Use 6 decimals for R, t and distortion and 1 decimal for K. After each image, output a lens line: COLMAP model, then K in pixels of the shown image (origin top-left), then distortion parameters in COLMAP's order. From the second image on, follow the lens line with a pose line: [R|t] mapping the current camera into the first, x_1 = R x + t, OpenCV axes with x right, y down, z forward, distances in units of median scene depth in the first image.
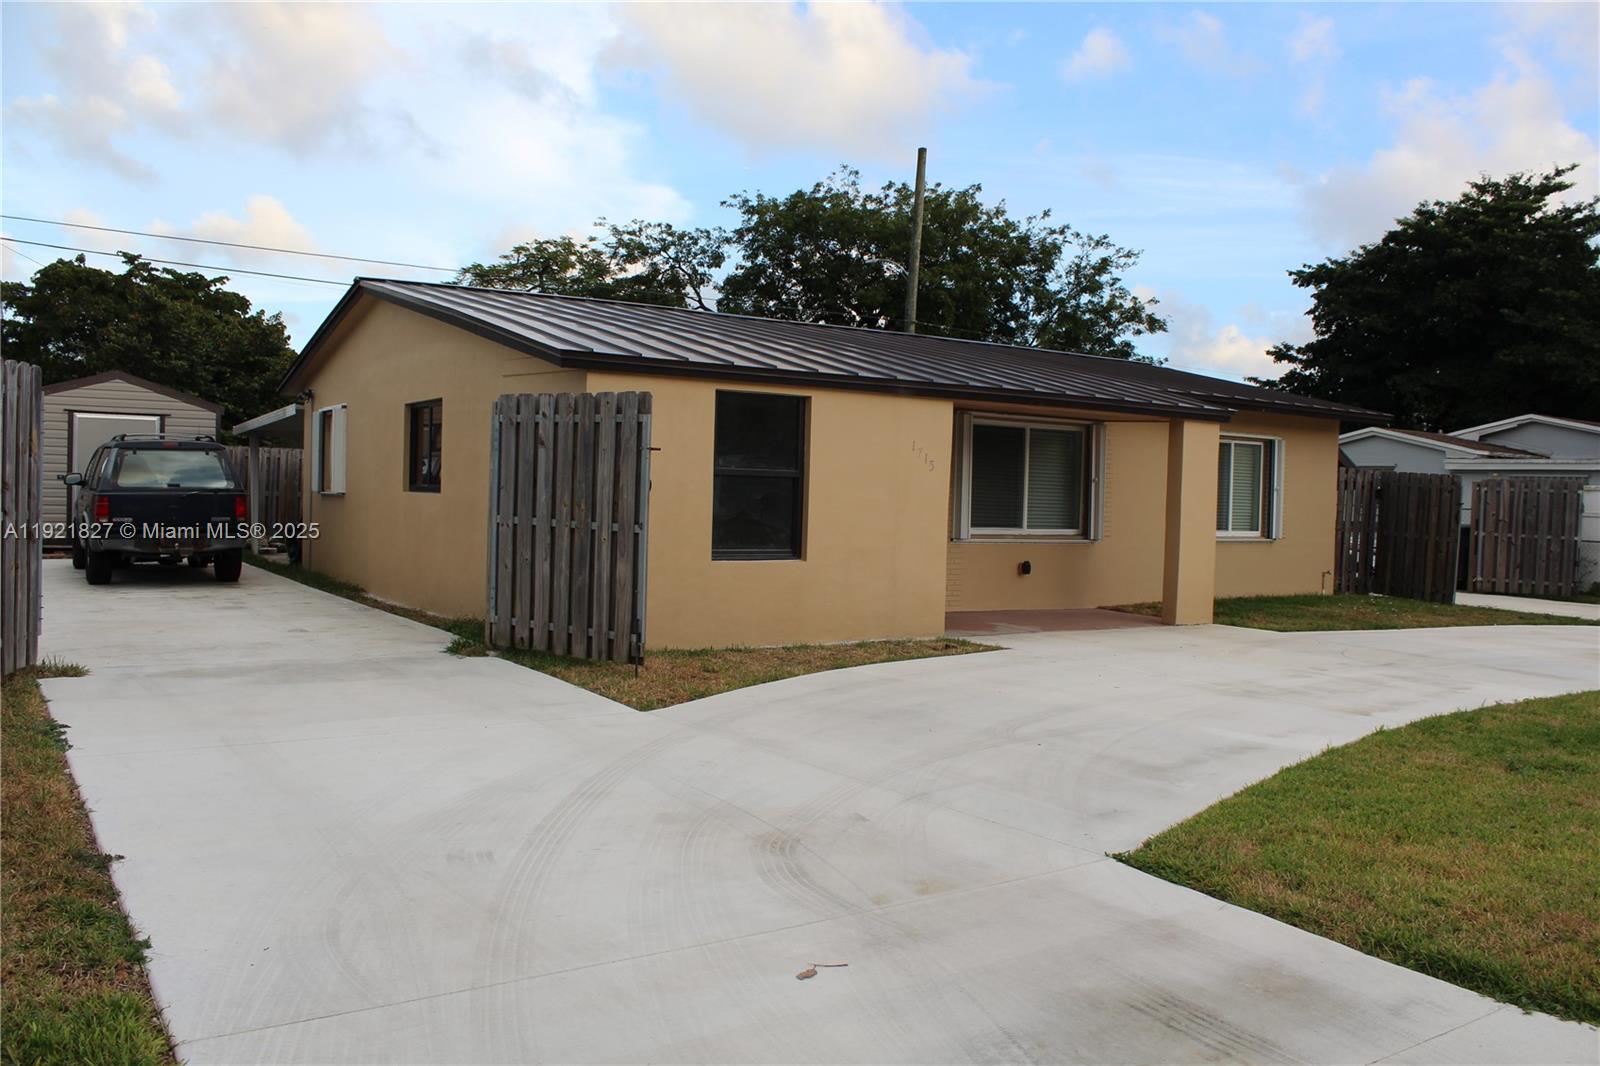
lens RADIAL K [[1342.7, 0, 799.5], [0, 1342.7, 536.3], [0, 0, 1]] dist [-0.121282, 0.103786]
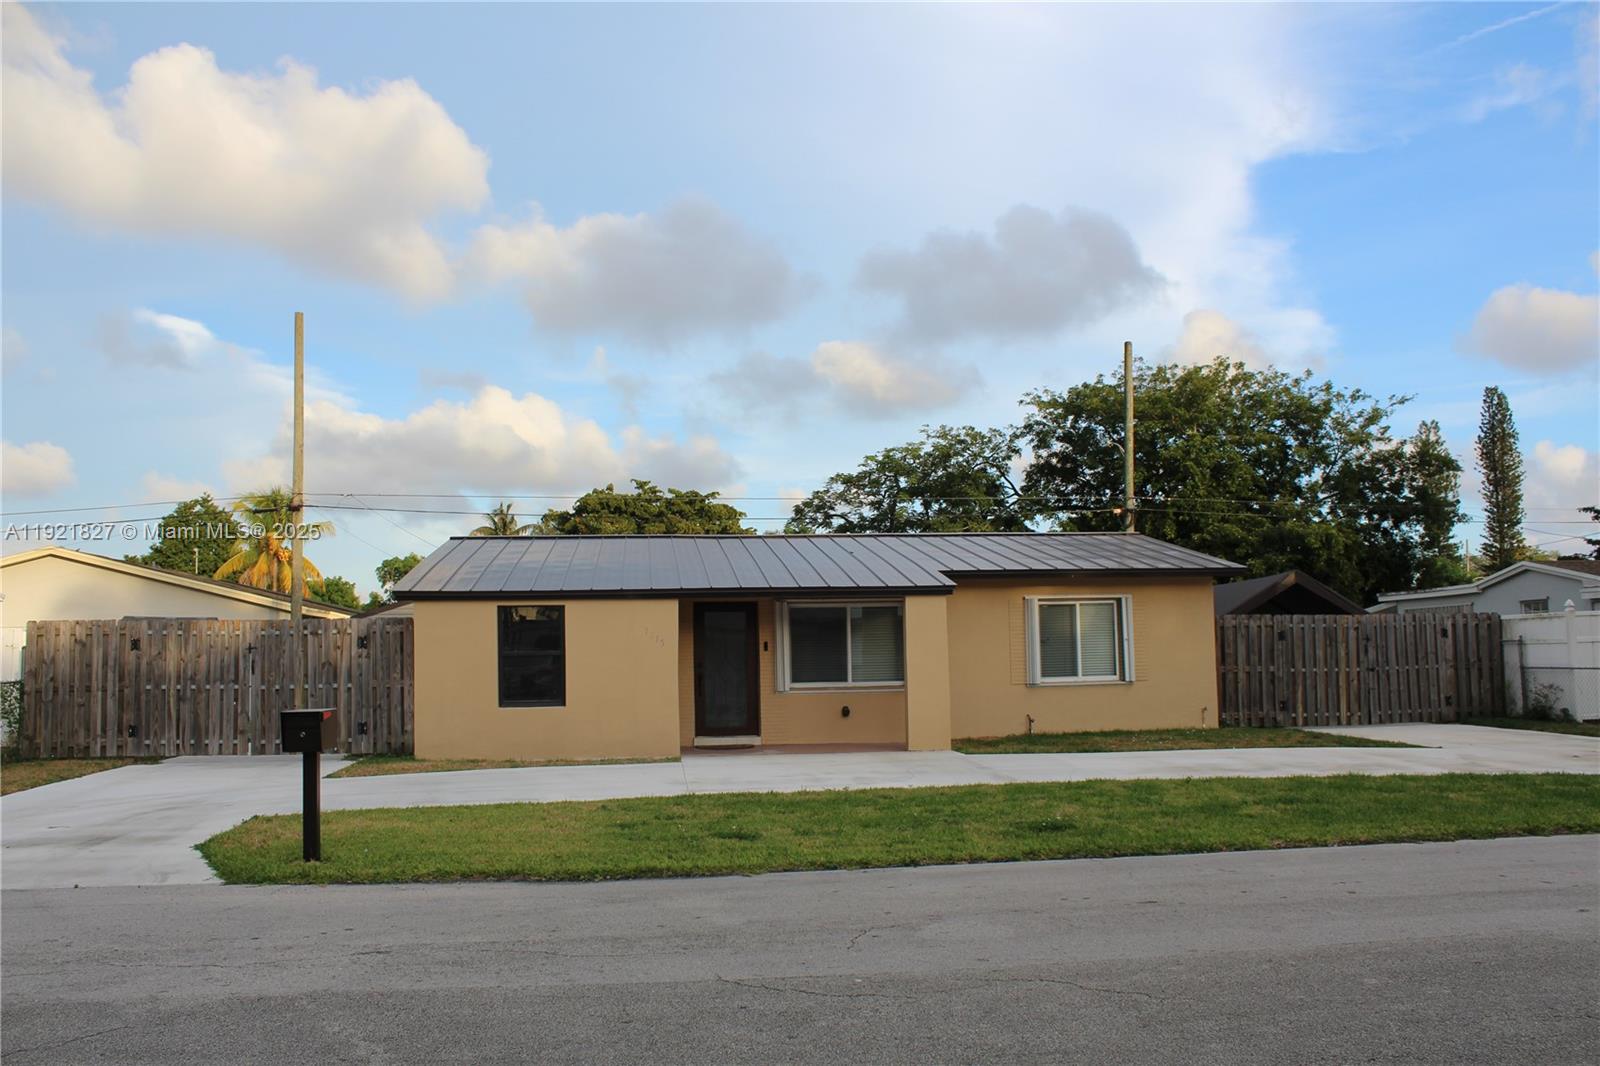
lens RADIAL K [[1342.7, 0, 826.4], [0, 1342.7, 478.4], [0, 0, 1]] dist [-0.121282, 0.103786]
pose [[0.911107, -0.100228, -0.399798, 0.245338], [0.031128, 0.983945, -0.175735, 0.009918], [0.410993, 0.147669, 0.899599, -0.087114]]
